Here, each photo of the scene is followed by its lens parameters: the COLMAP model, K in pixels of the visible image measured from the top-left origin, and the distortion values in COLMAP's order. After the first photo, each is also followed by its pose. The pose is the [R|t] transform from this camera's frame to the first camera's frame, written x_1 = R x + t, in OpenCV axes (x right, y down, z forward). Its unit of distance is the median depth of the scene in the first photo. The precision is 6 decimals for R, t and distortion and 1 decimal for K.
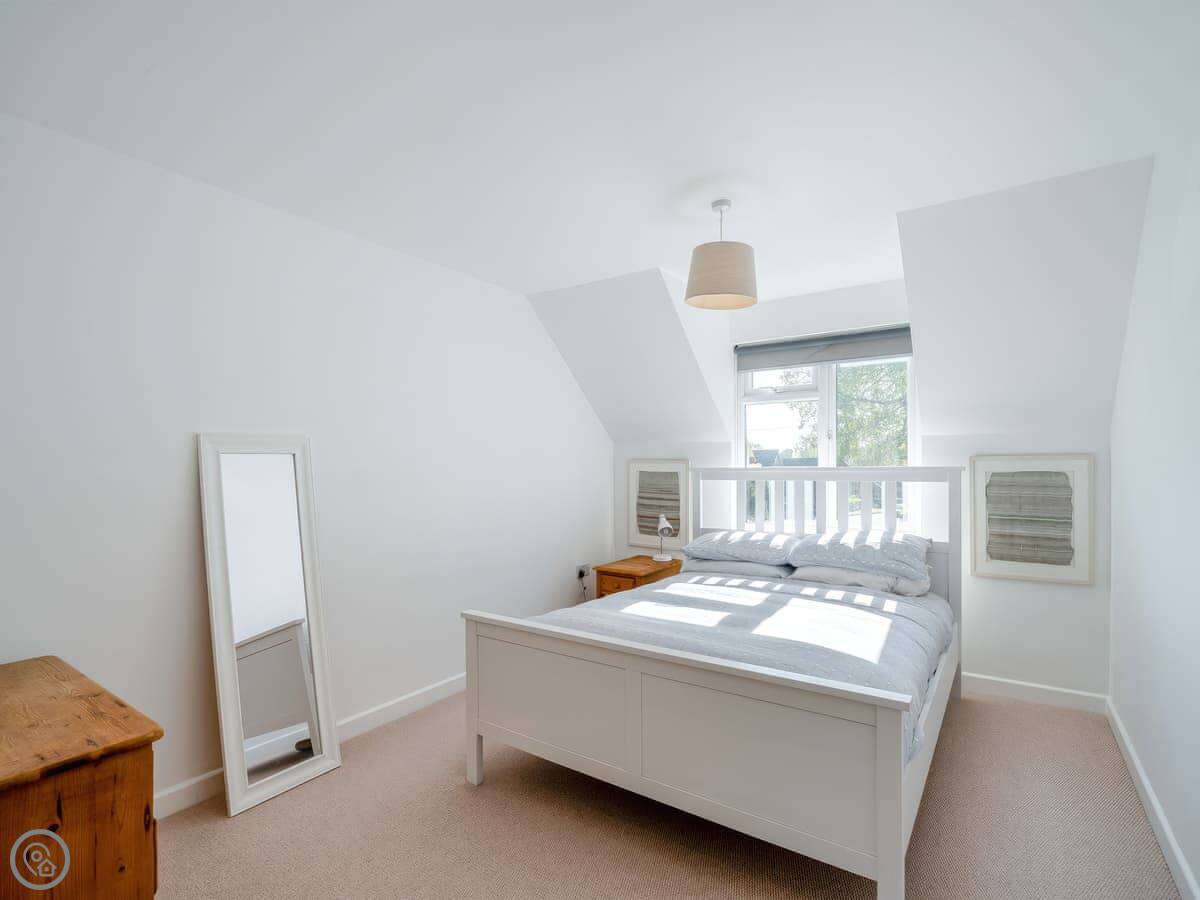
lens RADIAL K [[576.7, 0, 599.4], [0, 576.7, 458.0], [0, 0, 1]] dist [-0.000953, -0.000252]
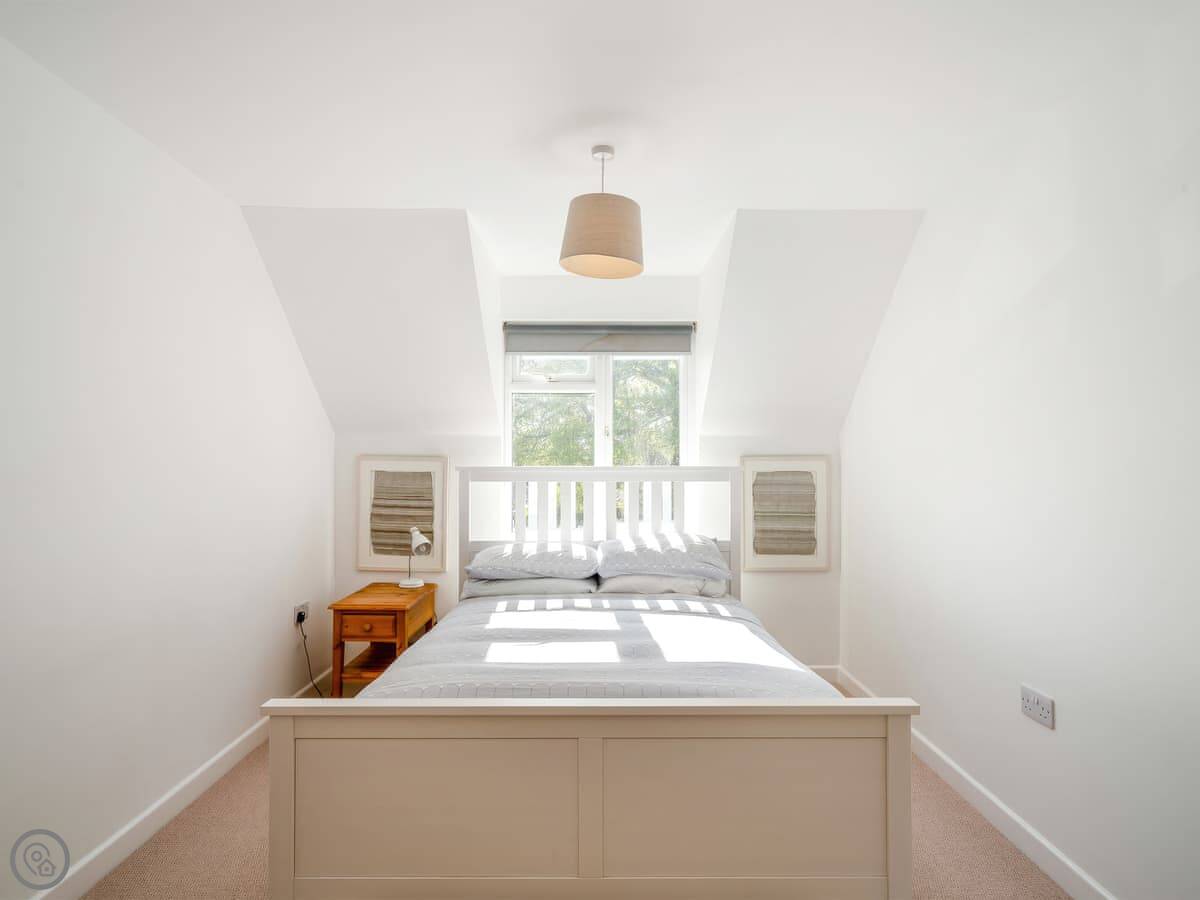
lens RADIAL K [[658.9, 0, 600.0], [0, 658.9, 450.0], [0, 0, 1]] dist [0.003642, 0.000396]
pose [[0.821336, 0.017295, 0.570183, -0.243342], [-0.012505, 0.999846, -0.012315, 0.002945], [-0.570308, 0.002985, 0.821425, 0.163886]]
